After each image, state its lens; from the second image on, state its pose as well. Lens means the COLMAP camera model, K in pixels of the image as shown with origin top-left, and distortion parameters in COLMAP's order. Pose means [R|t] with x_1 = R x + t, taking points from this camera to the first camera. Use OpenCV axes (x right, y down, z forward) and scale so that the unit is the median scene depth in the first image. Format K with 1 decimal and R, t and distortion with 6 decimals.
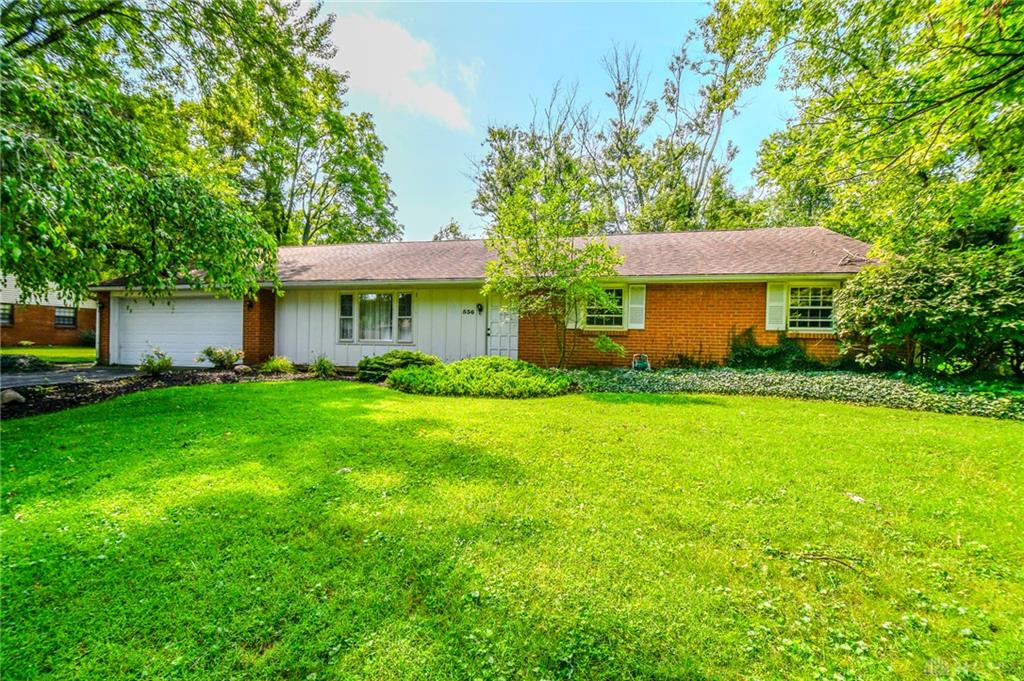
lens RADIAL K [[454.5, 0, 513.8], [0, 454.5, 341.4], [0, 0, 1]] dist [-0.023194, -0.002293]
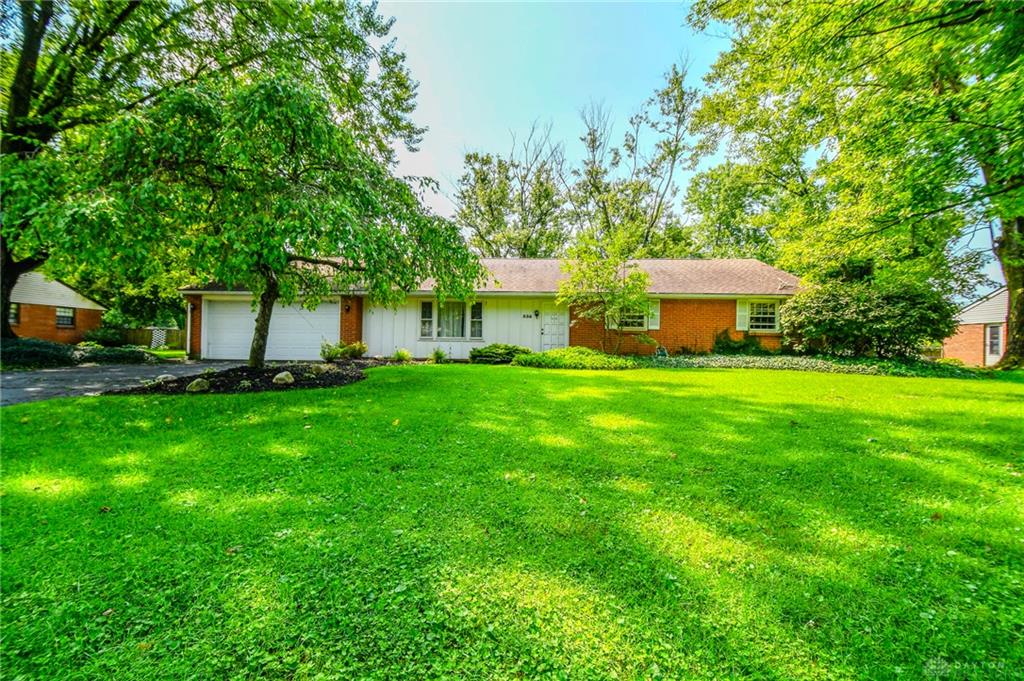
lens RADIAL K [[454.5, 0, 509.0], [0, 454.5, 337.2], [0, 0, 1]] dist [-0.023194, -0.002293]
pose [[0.985546, 0.002969, 0.169382, -0.436087], [0.000584, 0.999781, -0.020924, 0.028156], [-0.169407, 0.020721, 0.985328, -0.360520]]
